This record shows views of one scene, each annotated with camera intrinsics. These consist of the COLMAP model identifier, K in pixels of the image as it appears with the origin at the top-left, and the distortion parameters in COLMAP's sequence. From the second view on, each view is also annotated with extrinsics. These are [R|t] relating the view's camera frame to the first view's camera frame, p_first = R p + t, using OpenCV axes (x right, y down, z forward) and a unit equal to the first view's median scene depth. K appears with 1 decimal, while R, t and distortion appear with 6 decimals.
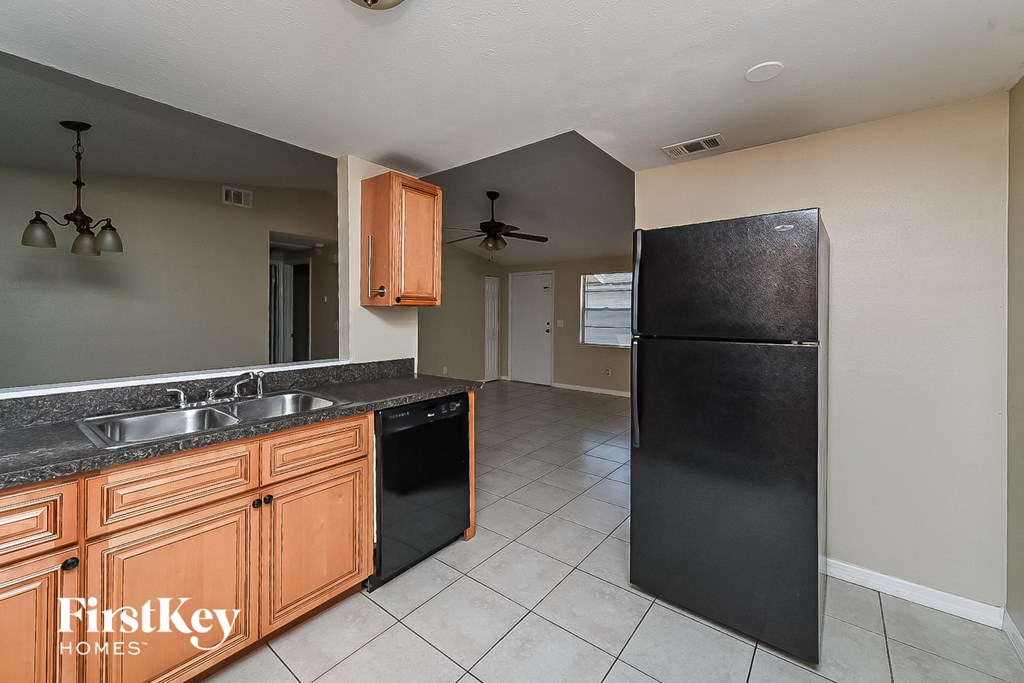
lens RADIAL K [[406.8, 0, 515.0], [0, 406.8, 321.1], [0, 0, 1]] dist [0.001260, 0.000263]
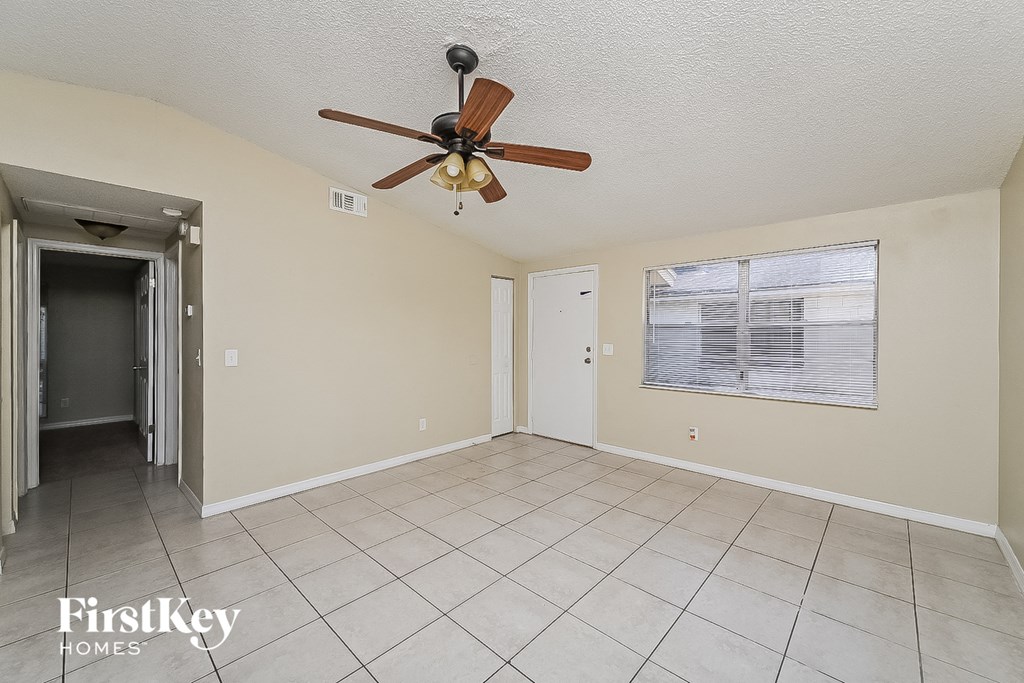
lens RADIAL K [[405.2, 0, 512.0], [0, 405.2, 341.5], [0, 0, 1]] dist [0.001643, 0.000292]
pose [[0.995508, -0.006345, -0.094459, 0.022917], [0.006871, 0.999963, 0.005244, -0.010313], [0.094423, -0.005870, 0.995515, 0.360689]]
